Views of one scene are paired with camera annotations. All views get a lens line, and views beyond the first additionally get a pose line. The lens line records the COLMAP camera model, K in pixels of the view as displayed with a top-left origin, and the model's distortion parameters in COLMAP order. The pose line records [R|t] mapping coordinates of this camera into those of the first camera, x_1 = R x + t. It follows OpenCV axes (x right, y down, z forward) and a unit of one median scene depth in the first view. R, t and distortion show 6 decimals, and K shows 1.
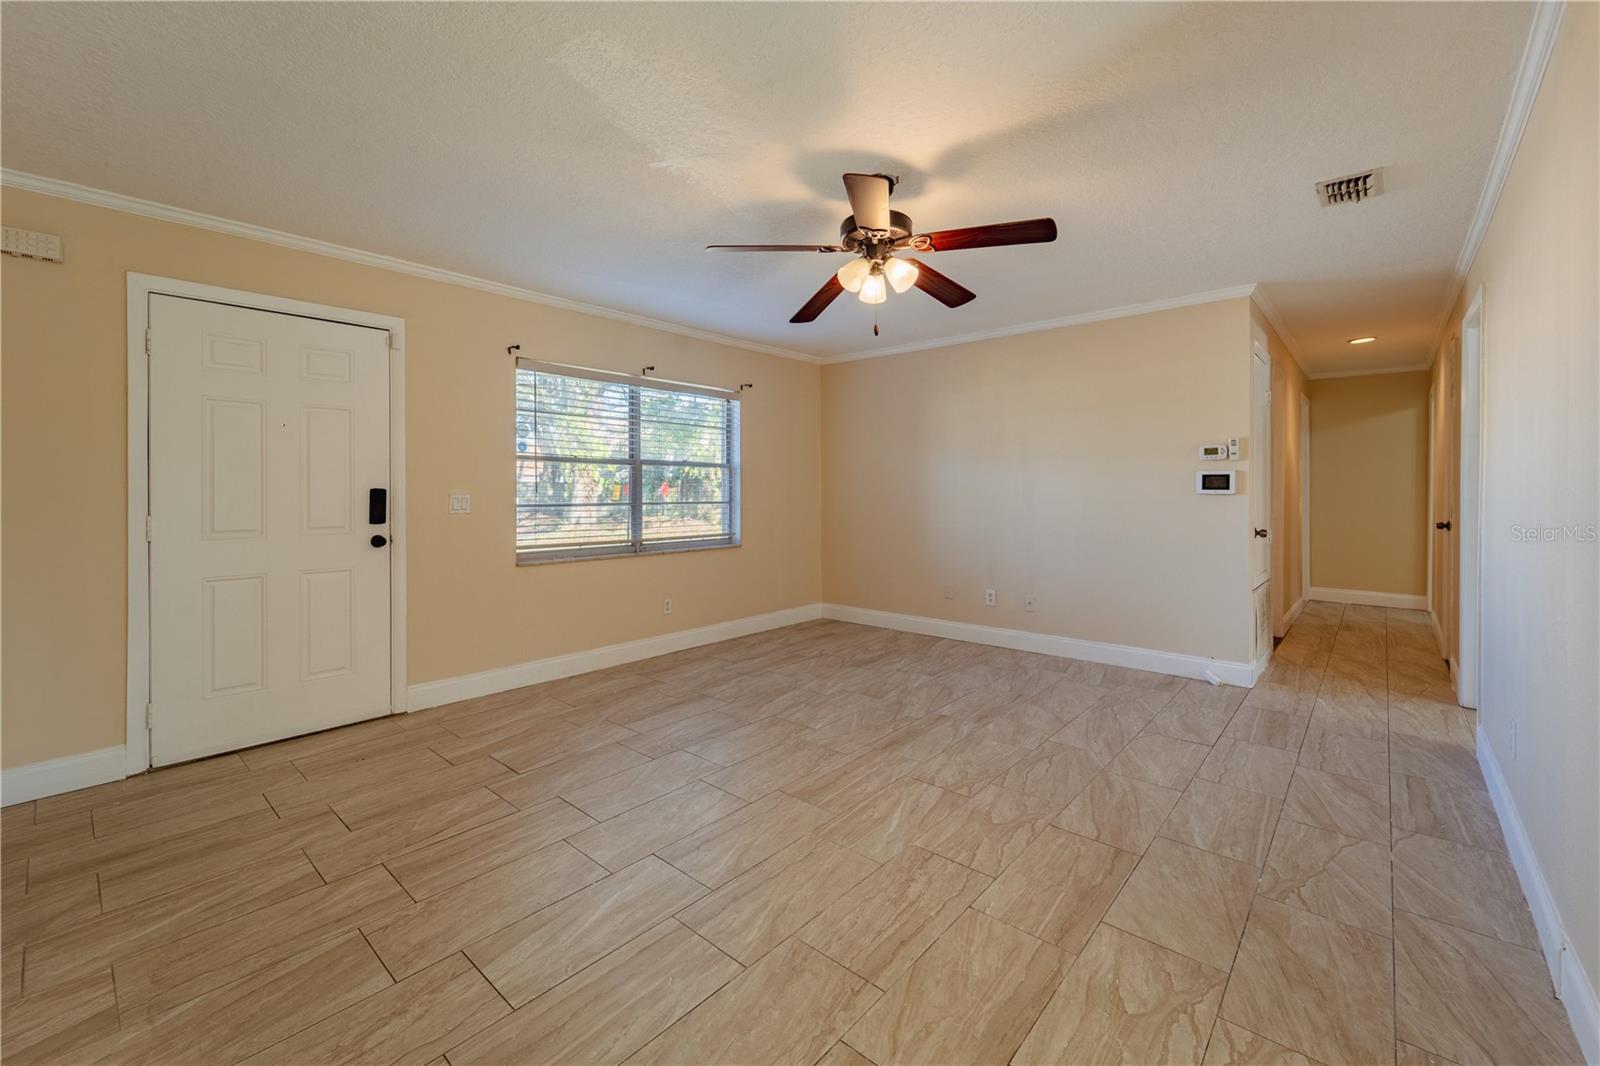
lens RADIAL K [[676.8, 0, 789.7], [0, 676.8, 489.9], [0, 0, 1]] dist [0.002028, 0.000274]
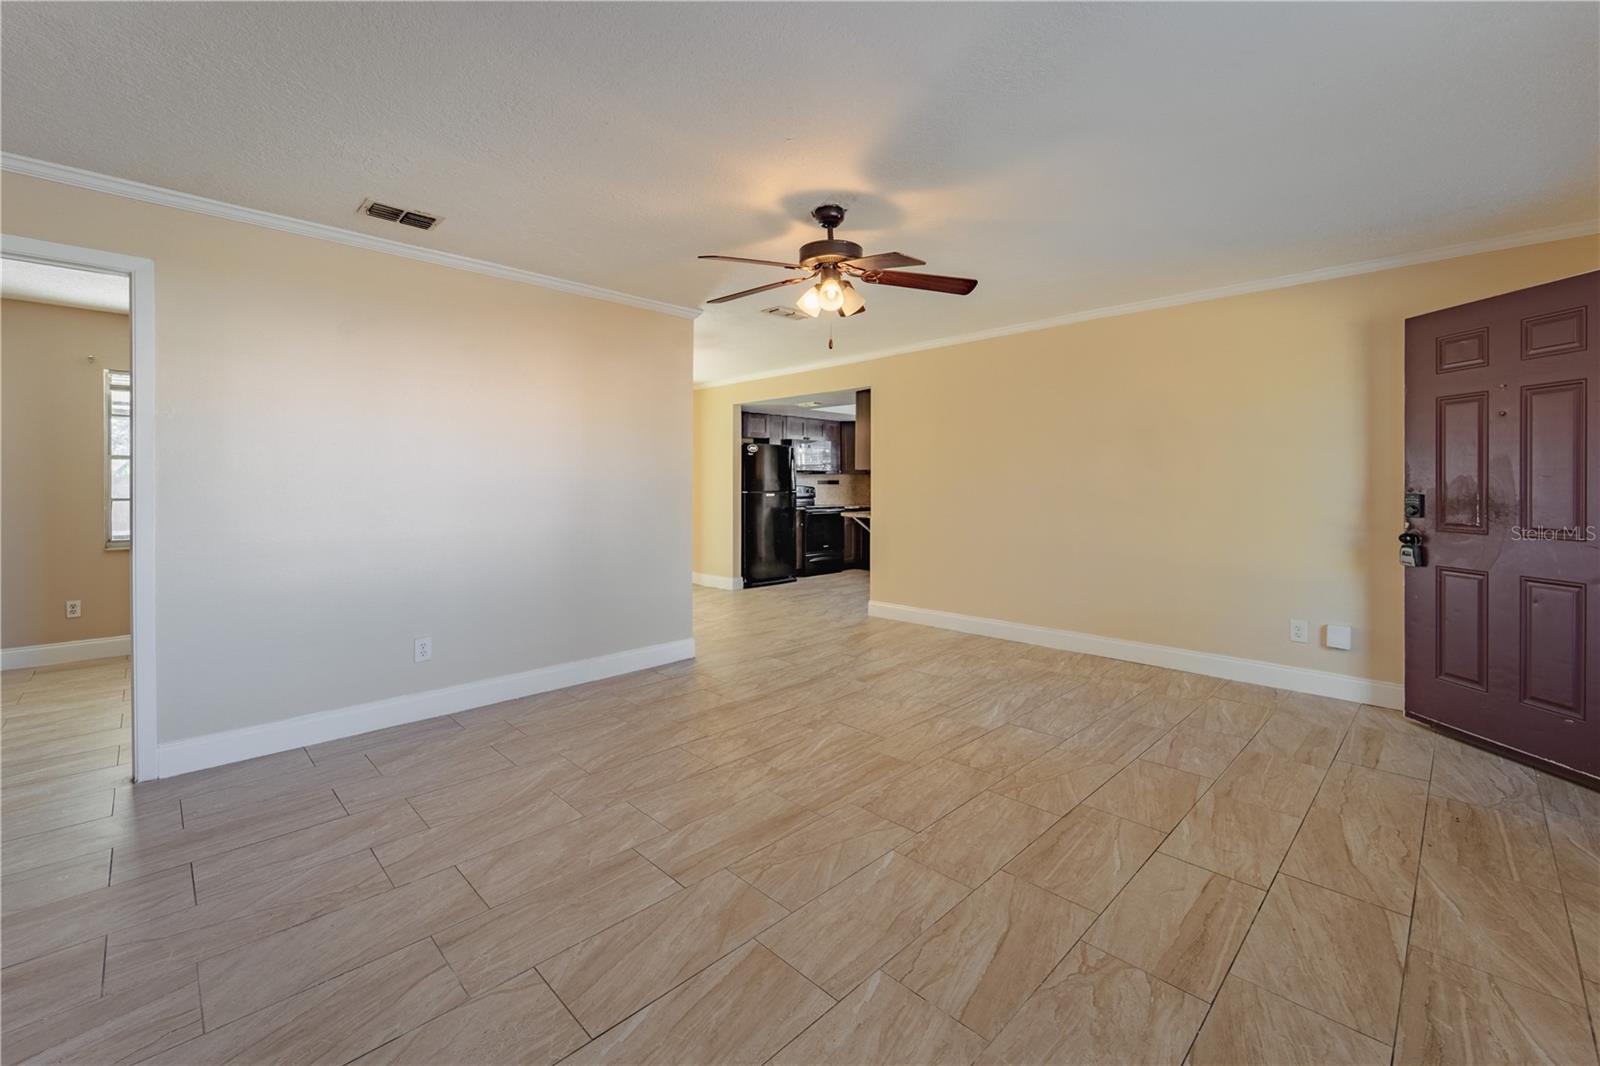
lens RADIAL K [[676.8, 0, 789.7], [0, 676.8, 489.9], [0, 0, 1]] dist [0.002028, 0.000274]
pose [[-0.997943, 0.002027, 0.064082, 0.112664], [0.002767, 0.999931, 0.011454, -0.006425], [-0.064054, 0.011608, -0.997879, 1.953854]]
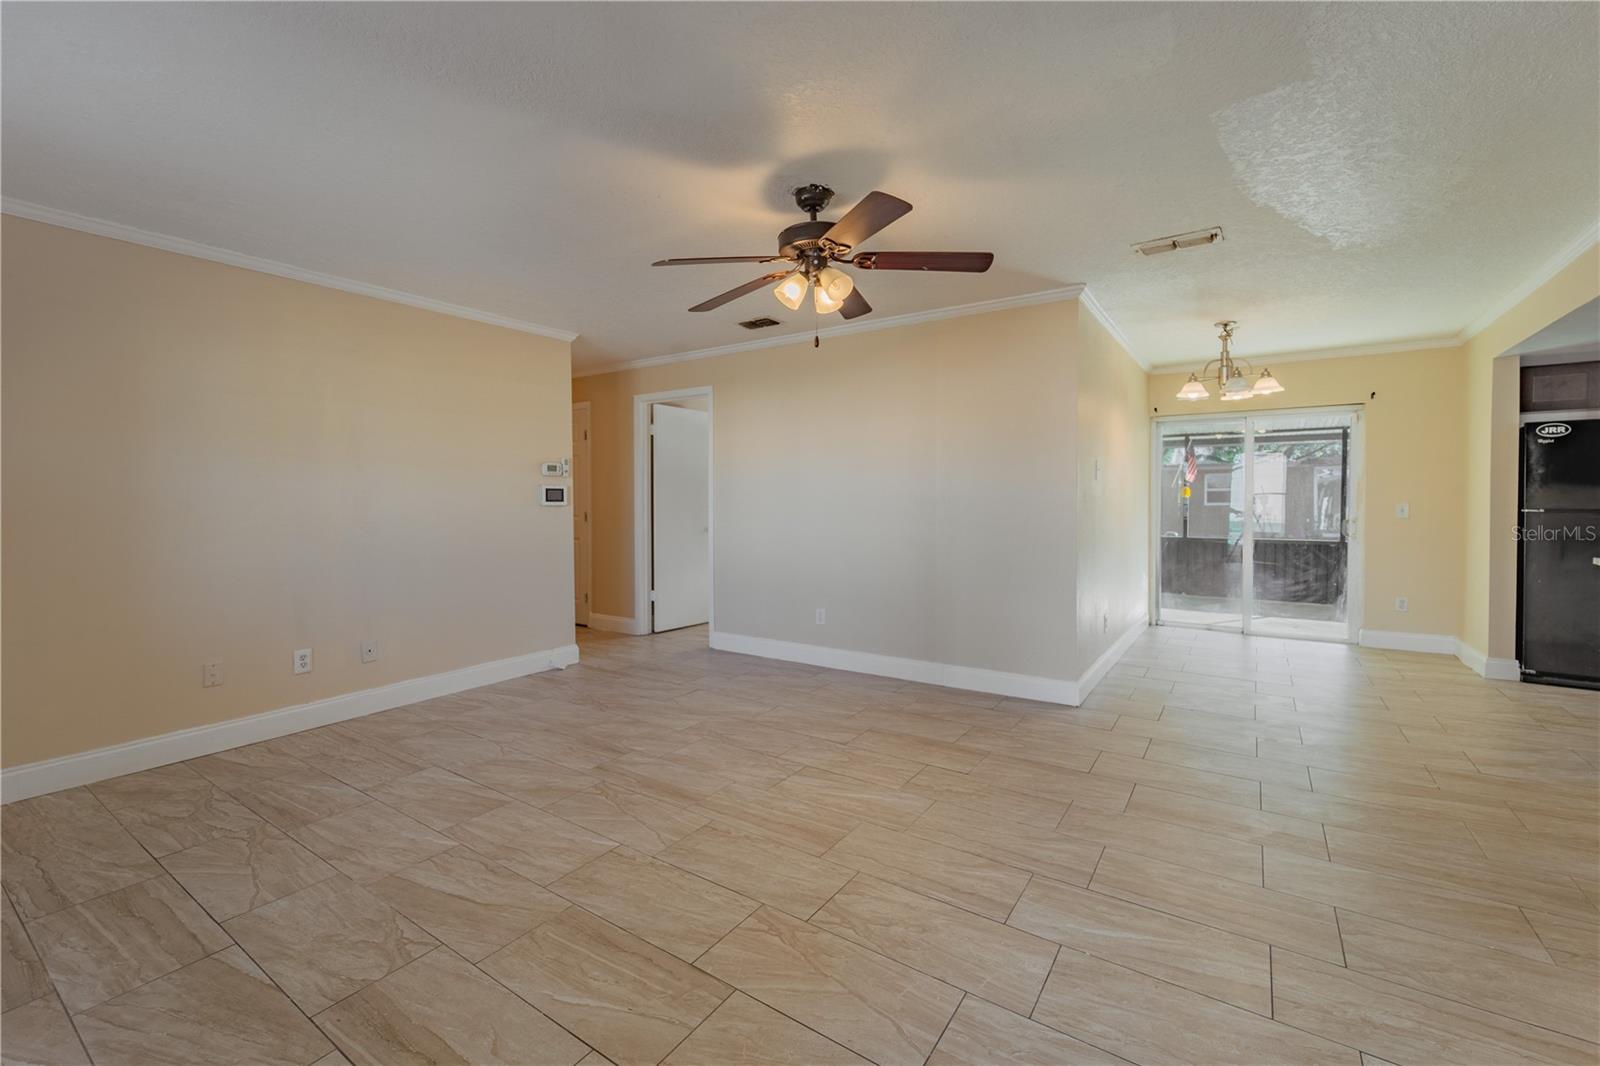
lens RADIAL K [[652.7, 0, 799.6], [0, 652.7, 511.2], [0, 0, 1]] dist [0.000641, -0.000127]
pose [[-0.136656, -0.015796, 0.990493, -0.762992], [0.006569, 0.999836, 0.016851, -0.000302], [-0.990597, 0.008810, -0.136530, 1.065484]]
